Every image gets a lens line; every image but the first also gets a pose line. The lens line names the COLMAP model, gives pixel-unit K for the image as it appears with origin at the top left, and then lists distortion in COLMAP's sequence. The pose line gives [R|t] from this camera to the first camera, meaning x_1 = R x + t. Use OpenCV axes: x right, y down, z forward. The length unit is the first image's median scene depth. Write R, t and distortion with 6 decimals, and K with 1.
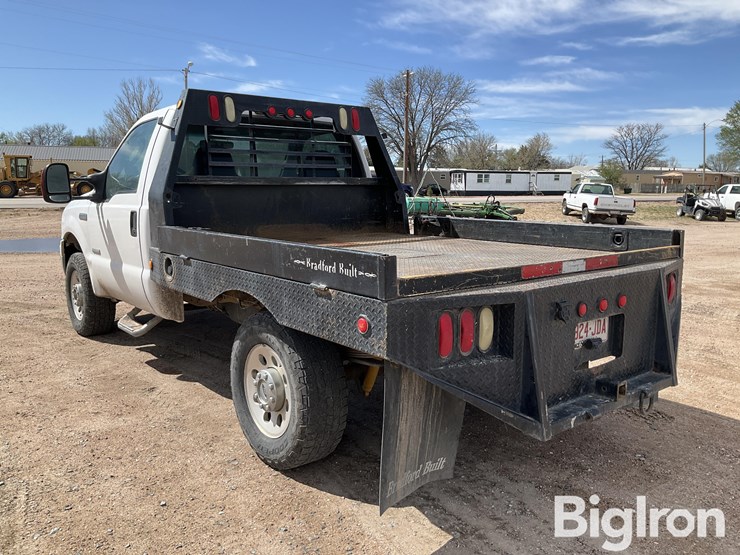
lens RADIAL K [[606.7, 0, 370.0], [0, 606.7, 277.5], [0, 0, 1]] dist [0.077187, -0.147492]
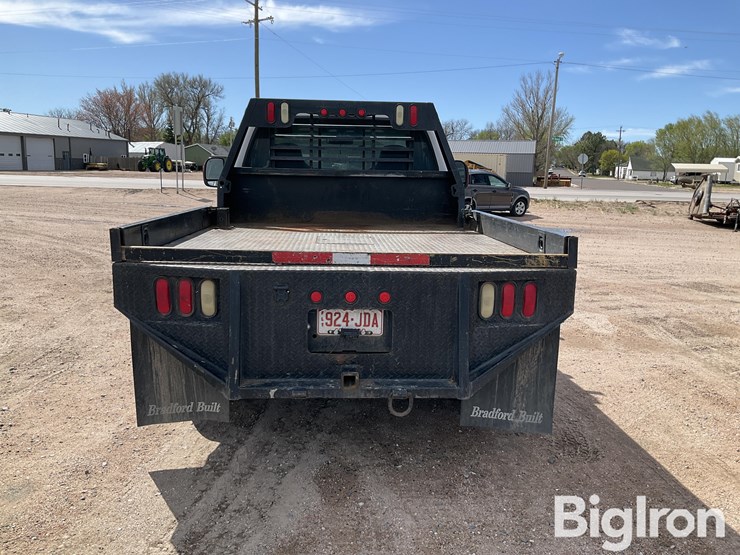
lens RADIAL K [[609.4, 0, 370.0], [0, 609.4, 277.5], [0, 0, 1]] dist [0.062253, -0.131111]
pose [[0.814737, 0.112546, -0.568804, 0.562527], [-0.104901, 0.993404, 0.046303, -0.022276], [0.570263, 0.021943, 0.821169, 0.095672]]
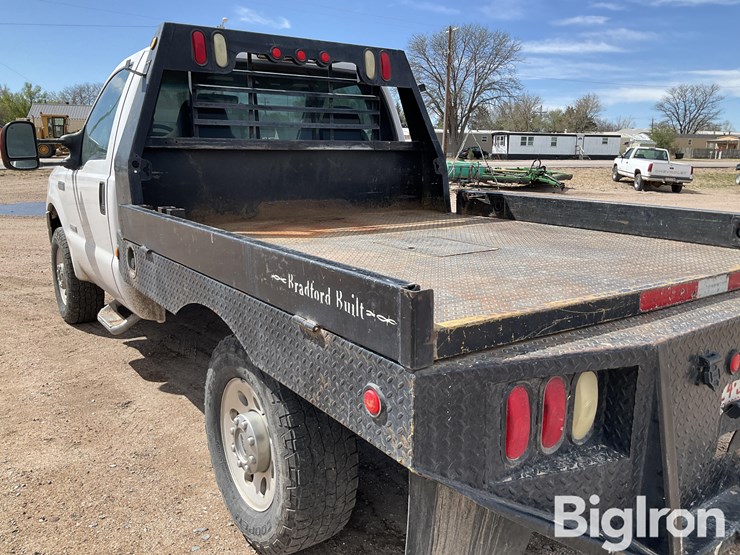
lens RADIAL K [[609.4, 0, 370.0], [0, 609.4, 277.5], [0, 0, 1]] dist [0.062253, -0.131111]
pose [[0.998060, 0.020217, -0.058879, 0.008198], [-0.016692, 0.998074, 0.059755, -0.035003], [0.059974, -0.058656, 0.996475, 0.201168]]
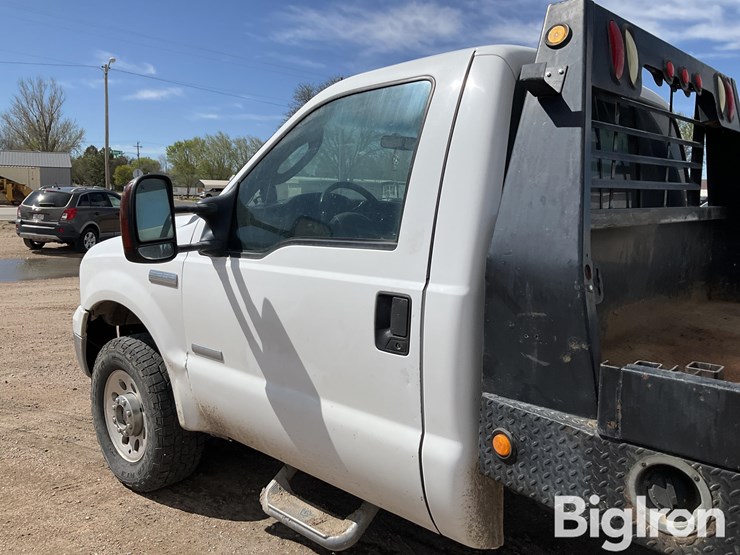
lens RADIAL K [[606.7, 0, 370.0], [0, 606.7, 277.5], [0, 0, 1]] dist [0.077187, -0.147492]
pose [[0.989979, -0.006780, 0.141053, -0.418370], [0.009003, 0.999845, -0.015130, -0.102210], [-0.140928, 0.016249, 0.989886, 0.534966]]
